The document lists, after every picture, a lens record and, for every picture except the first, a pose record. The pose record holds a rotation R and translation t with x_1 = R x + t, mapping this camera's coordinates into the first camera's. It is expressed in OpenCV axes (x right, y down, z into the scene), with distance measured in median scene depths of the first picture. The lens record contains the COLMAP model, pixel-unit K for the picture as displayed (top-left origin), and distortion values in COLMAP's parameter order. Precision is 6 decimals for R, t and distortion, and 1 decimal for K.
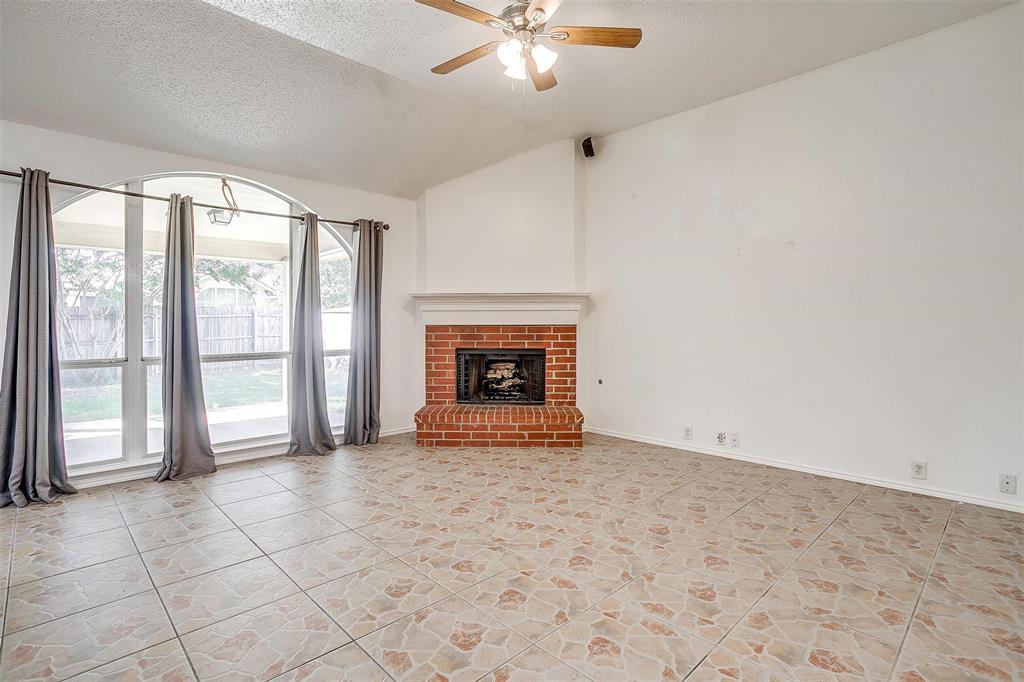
lens RADIAL K [[501.3, 0, 510.0], [0, 501.3, 322.7], [0, 0, 1]] dist [-0.024979, 0.000117]
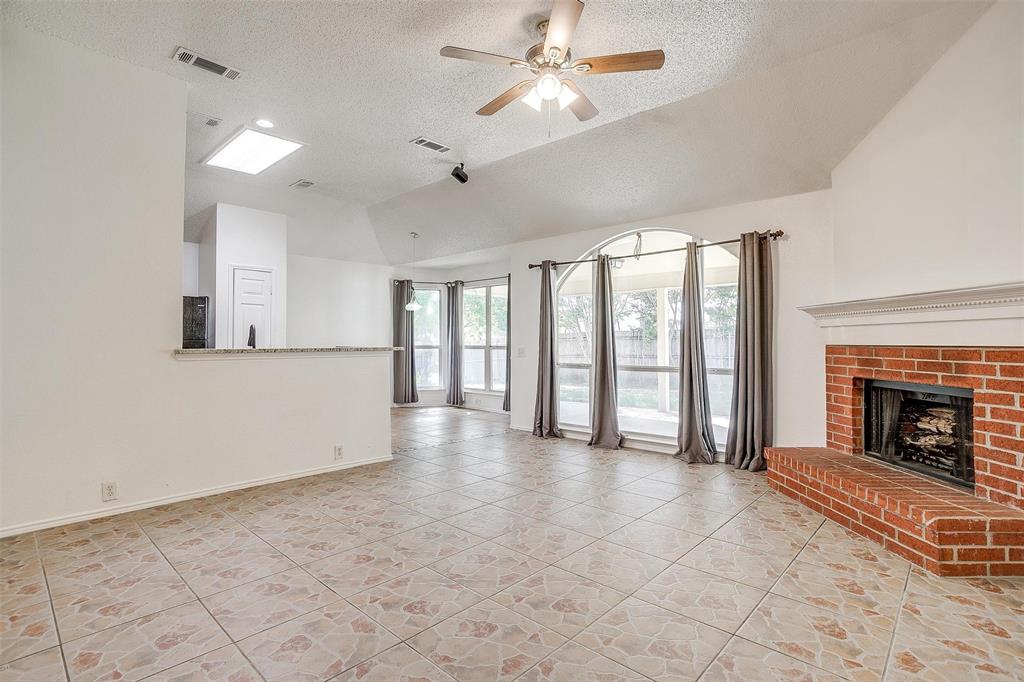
lens RADIAL K [[501.8, 0, 507.6], [0, 501.8, 336.5], [0, 0, 1]] dist [-0.058010, 0.031140]
pose [[0.054949, -0.008275, -0.998455, 0.578972], [-0.002351, 0.999962, -0.008417, -0.000801], [0.998486, 0.002809, 0.054927, 0.460705]]
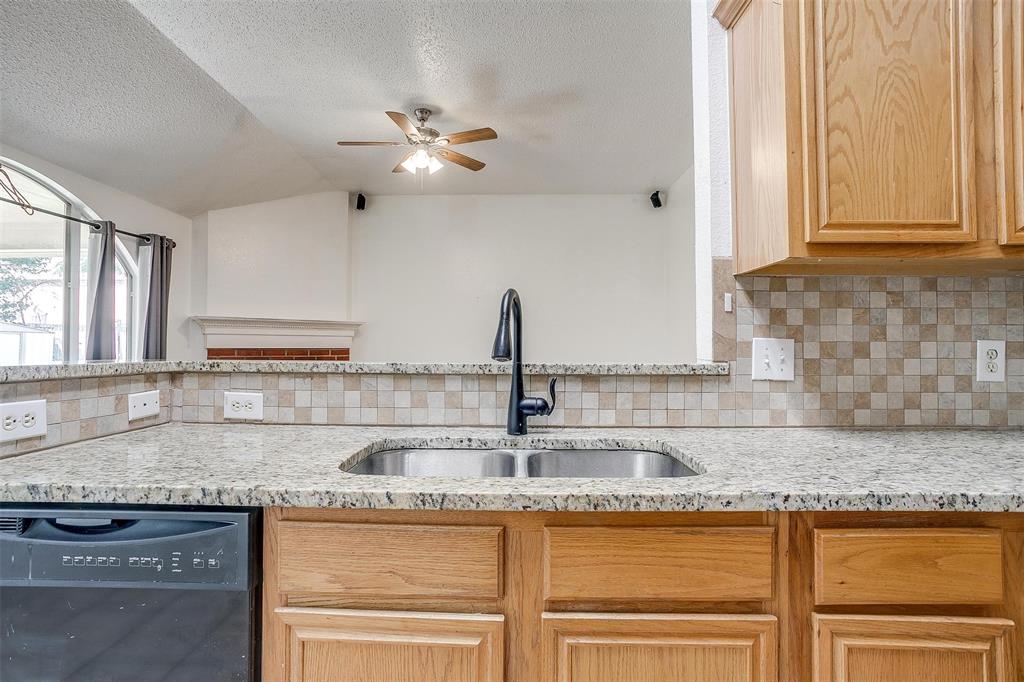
lens RADIAL K [[501.8, 0, 507.6], [0, 501.8, 336.5], [0, 0, 1]] dist [-0.058010, 0.031140]
pose [[0.710351, 0.018823, 0.703595, -0.435386], [-0.003926, 0.999733, -0.022783, 0.001093], [-0.703836, 0.013422, 0.710235, -0.100910]]
